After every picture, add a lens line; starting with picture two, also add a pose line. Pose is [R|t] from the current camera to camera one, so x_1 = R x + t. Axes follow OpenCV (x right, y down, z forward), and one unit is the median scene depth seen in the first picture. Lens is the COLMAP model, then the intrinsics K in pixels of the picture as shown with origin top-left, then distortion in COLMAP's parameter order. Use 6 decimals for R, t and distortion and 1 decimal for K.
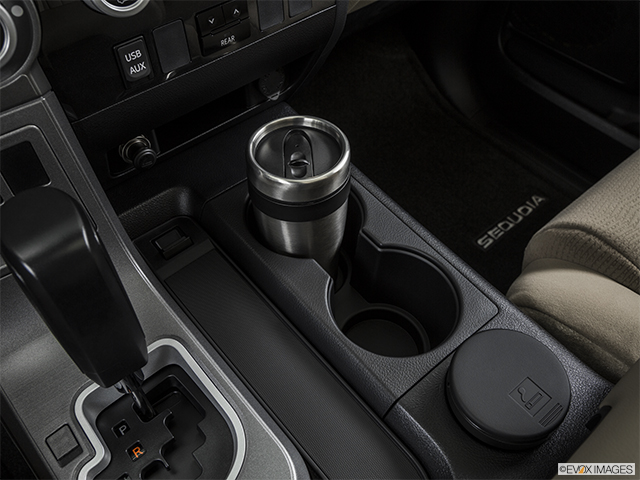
lens RADIAL K [[596.4, 0, 323.8], [0, 596.4, 242.0], [0, 0, 1]] dist [-0.055430, 0.000000]
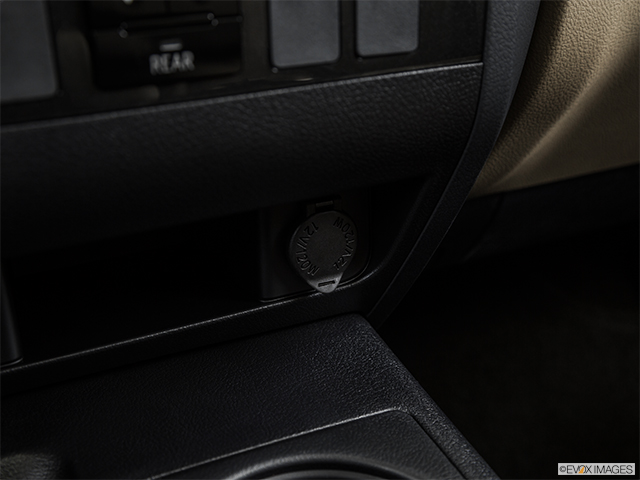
lens RADIAL K [[799.6, 0, 320.3], [0, 799.6, 240.3], [0, 0, 1]] dist [-0.058533, 0.000000]
pose [[0.967999, 0.094478, -0.232490, 0.056548], [-0.183567, 0.898270, -0.399267, -0.054411], [0.171117, 0.429167, 0.886868, 0.612741]]
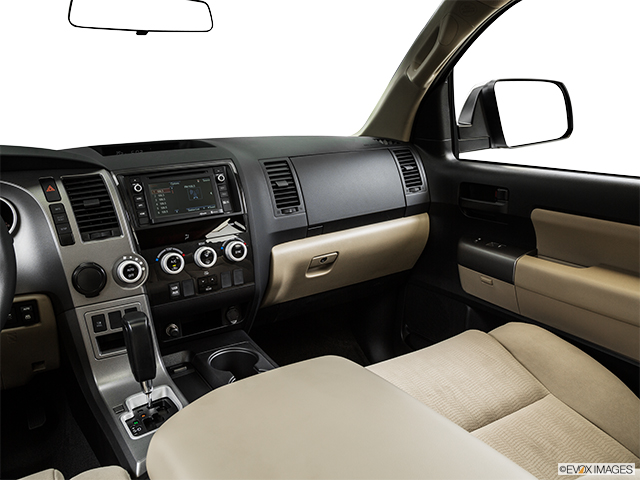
lens RADIAL K [[551.8, 0, 319.3], [0, 551.8, 235.2], [0, 0, 1]] dist [-0.073735, 0.013088]
pose [[0.989246, -0.003163, -0.146227, 0.756964], [-0.083266, 0.809758, -0.580826, 0.952622], [0.120245, 0.586756, 0.800786, -1.226883]]
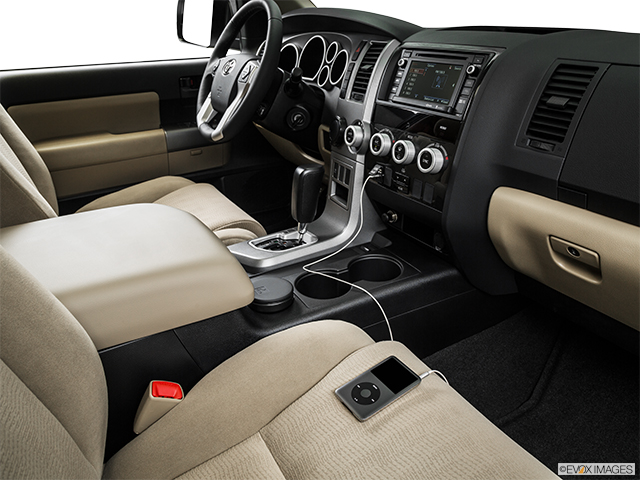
lens RADIAL K [[480.3, 0, 323.1], [0, 480.3, 239.5], [0, 0, 1]] dist [-0.112492, 0.024455]
pose [[-0.191593, 0.408746, -0.892311, 1.845844], [-0.739697, 0.537420, 0.405004, -0.807711], [0.645089, 0.737636, 0.199382, 0.520942]]
